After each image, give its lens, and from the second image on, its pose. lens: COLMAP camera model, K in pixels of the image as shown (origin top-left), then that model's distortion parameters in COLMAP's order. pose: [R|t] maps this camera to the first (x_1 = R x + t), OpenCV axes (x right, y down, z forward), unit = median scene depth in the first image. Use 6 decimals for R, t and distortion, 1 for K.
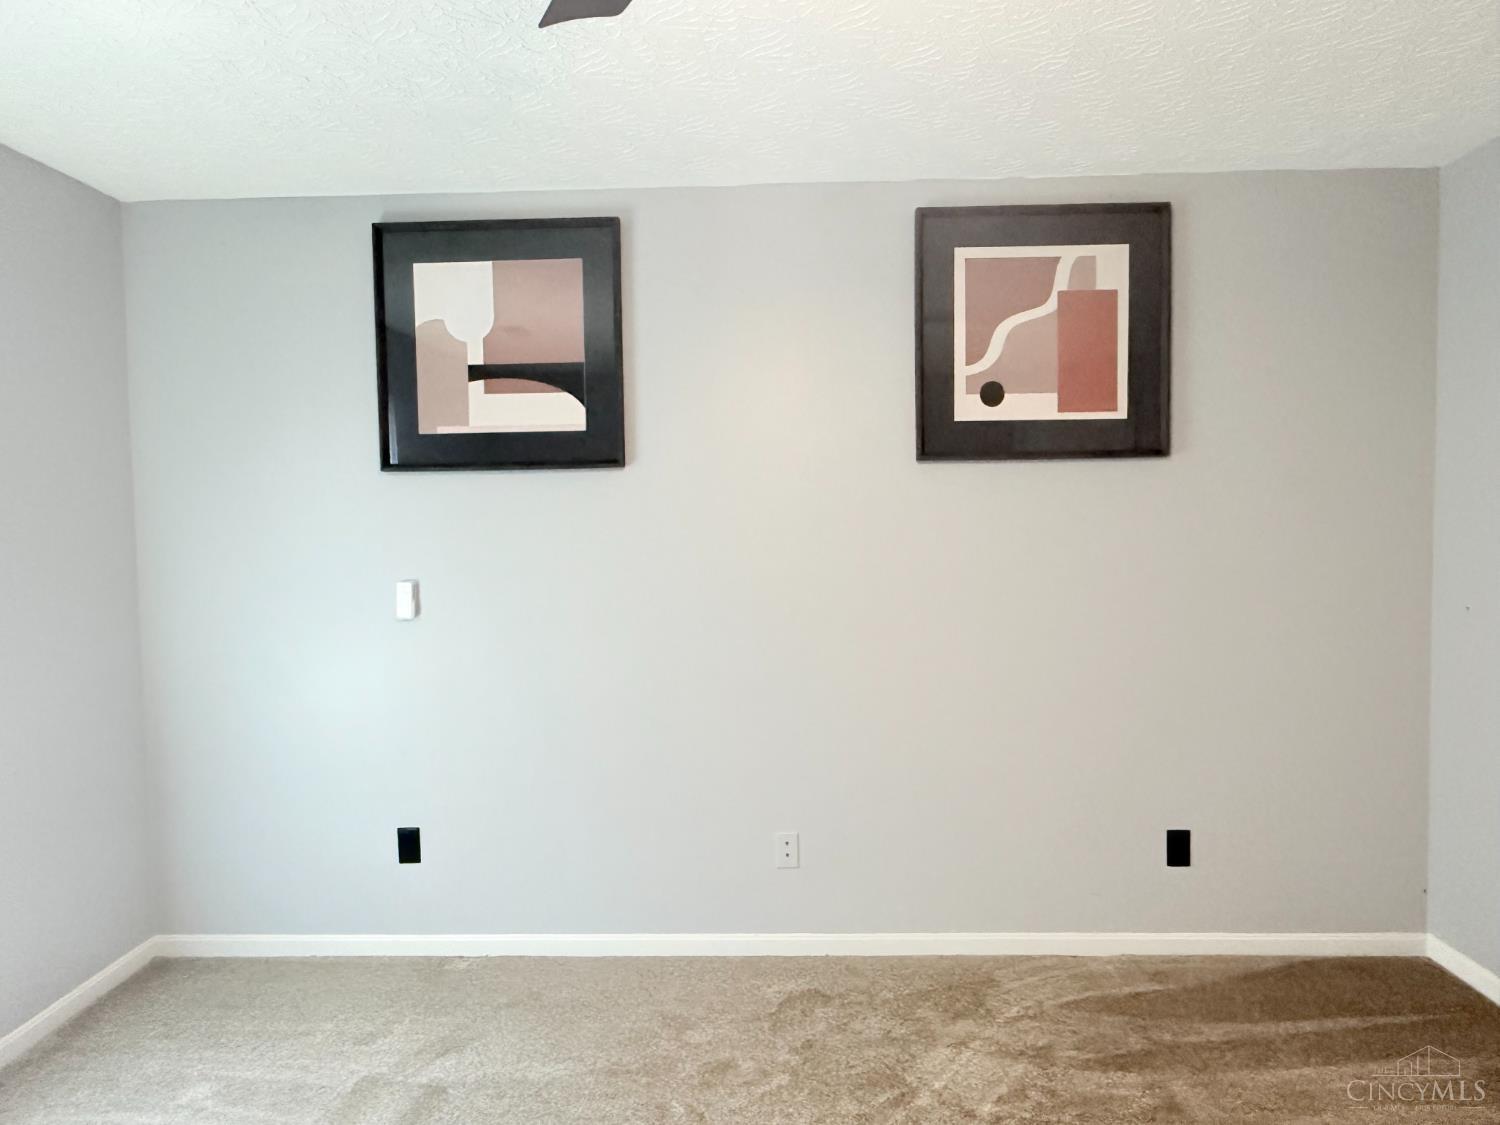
lens RADIAL K [[952.3, 0, 751.9], [0, 952.3, 567.0], [0, 0, 1]] dist [-0.000333, 0.000145]
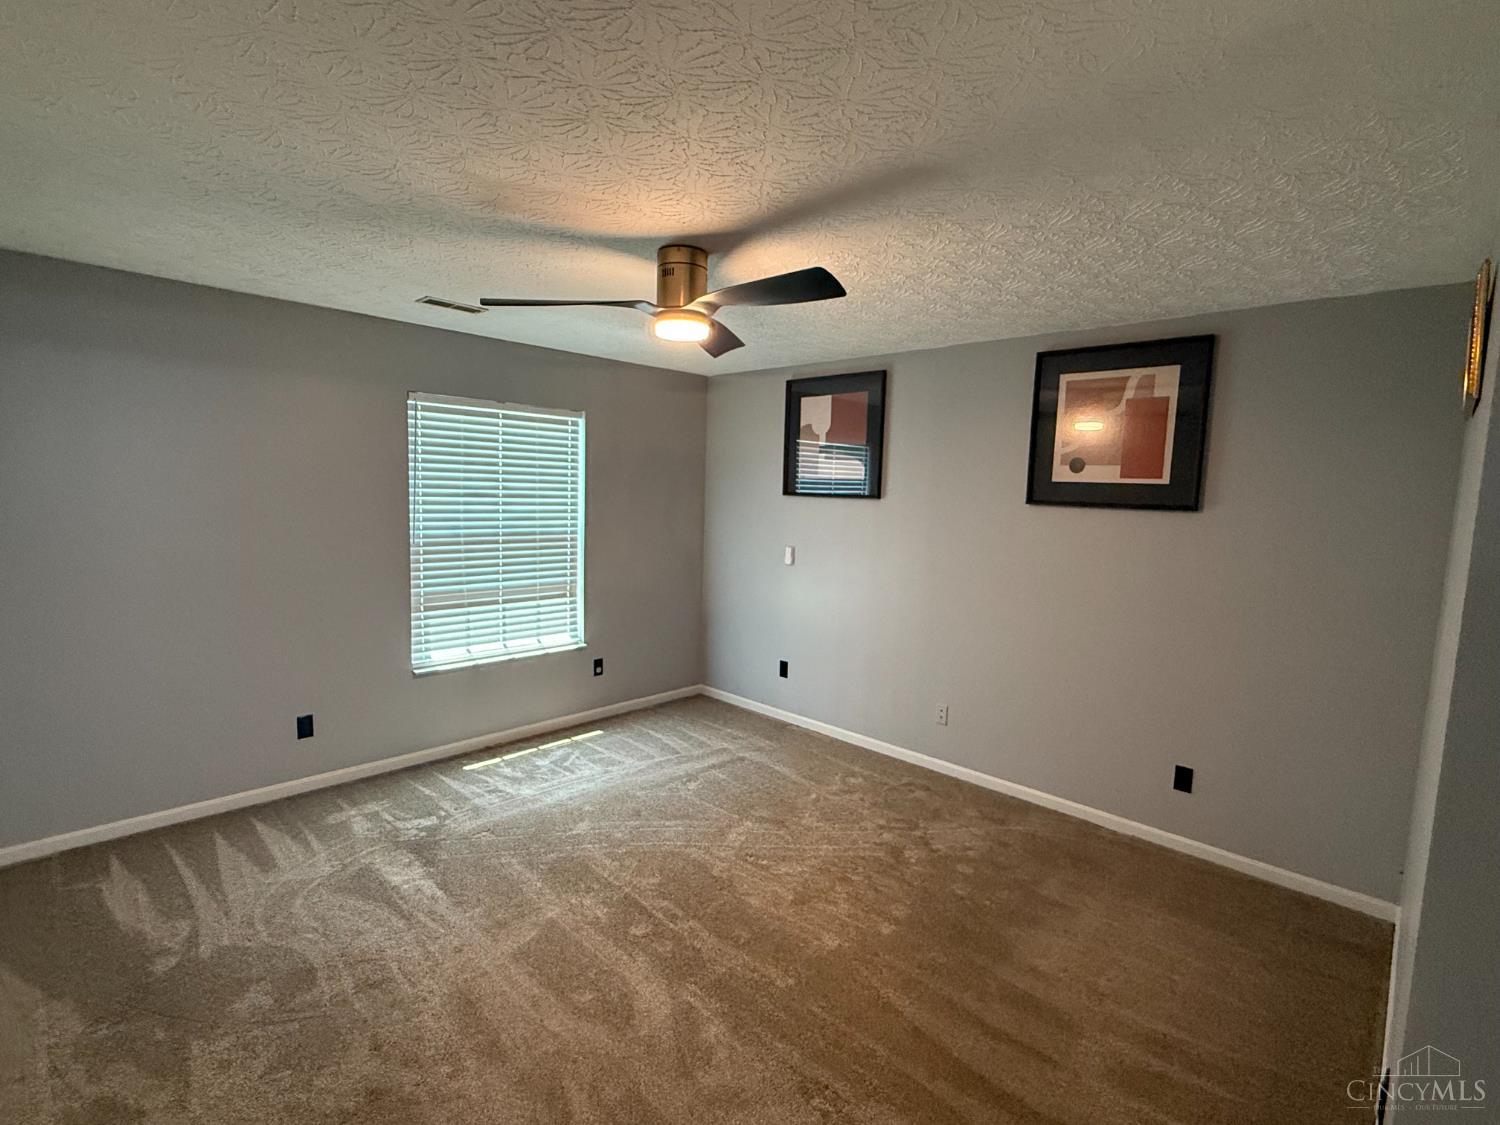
lens RADIAL K [[707.8, 0, 748.5], [0, 707.8, 562.6], [0, 0, 1]] dist [-0.001146, -0.000476]
pose [[0.738748, 0.108984, -0.665112, 0.653006], [-0.070927, 0.993931, 0.084084, -0.080582], [0.670239, -0.014943, 0.741995, -0.252508]]
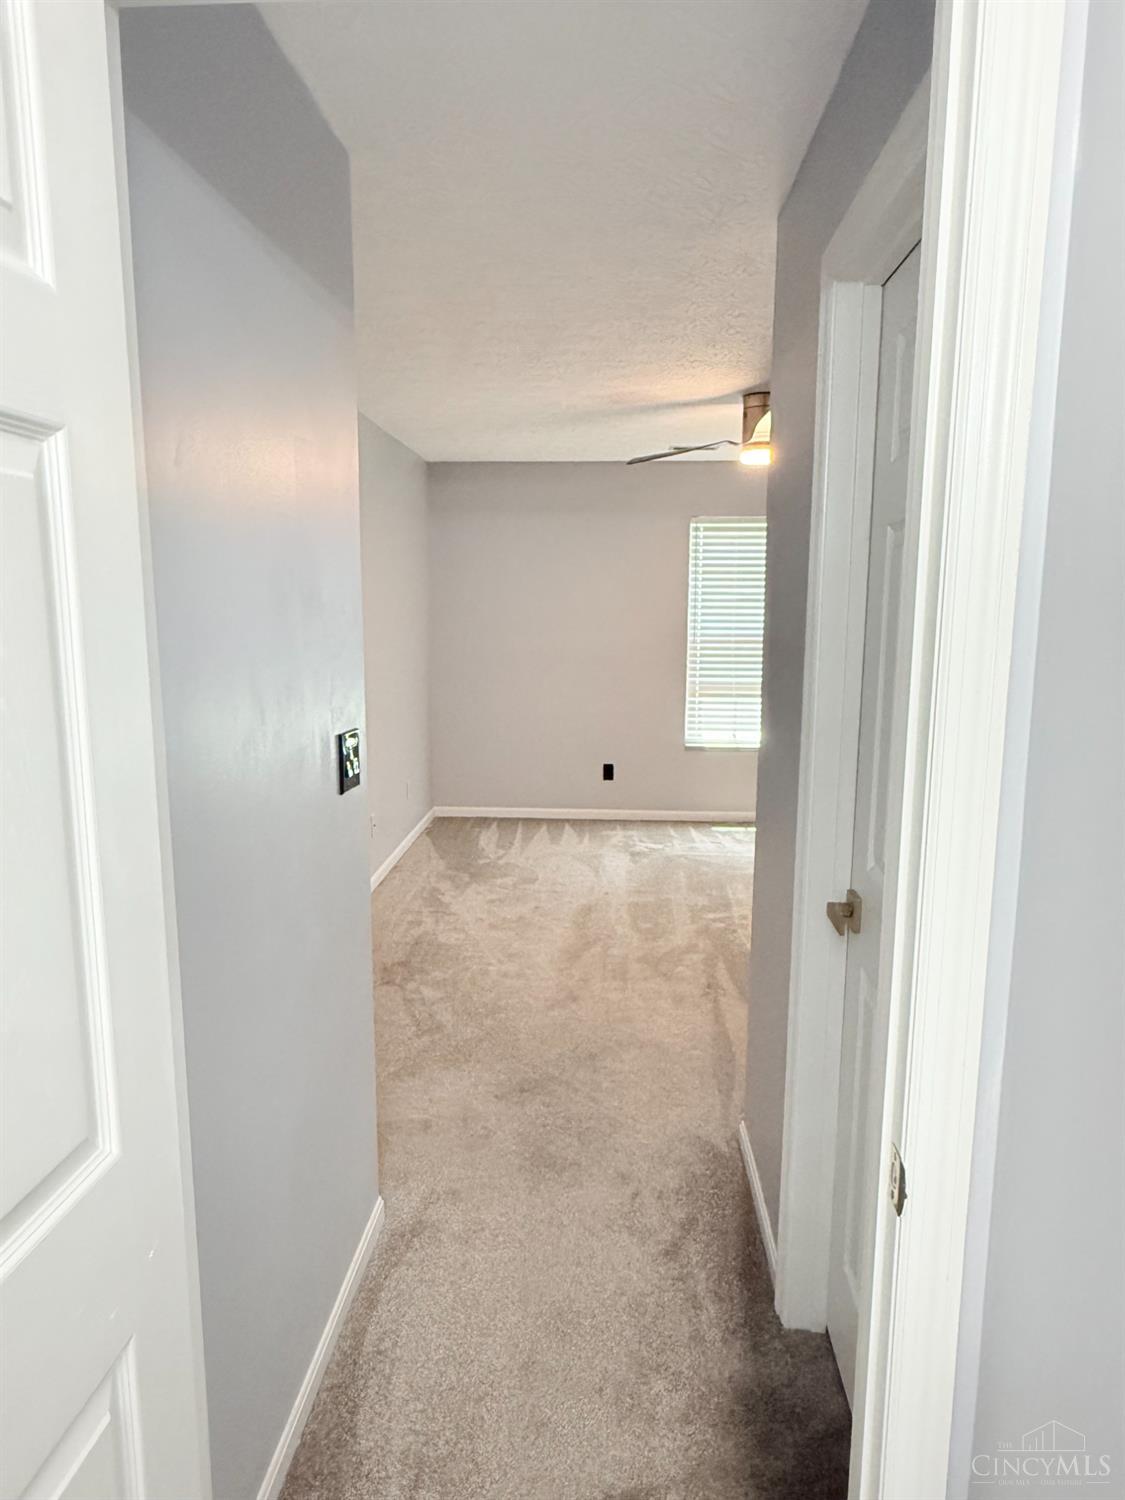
lens RADIAL K [[952.3, 0, 560.3], [0, 952.3, 751.8], [0, 0, 1]] dist [-0.000333, 0.000145]
pose [[-0.033094, 0.163289, -0.986023, 1.506770], [-0.040933, 0.985514, 0.164579, -0.056901], [0.998614, 0.045808, -0.025931, 0.071424]]
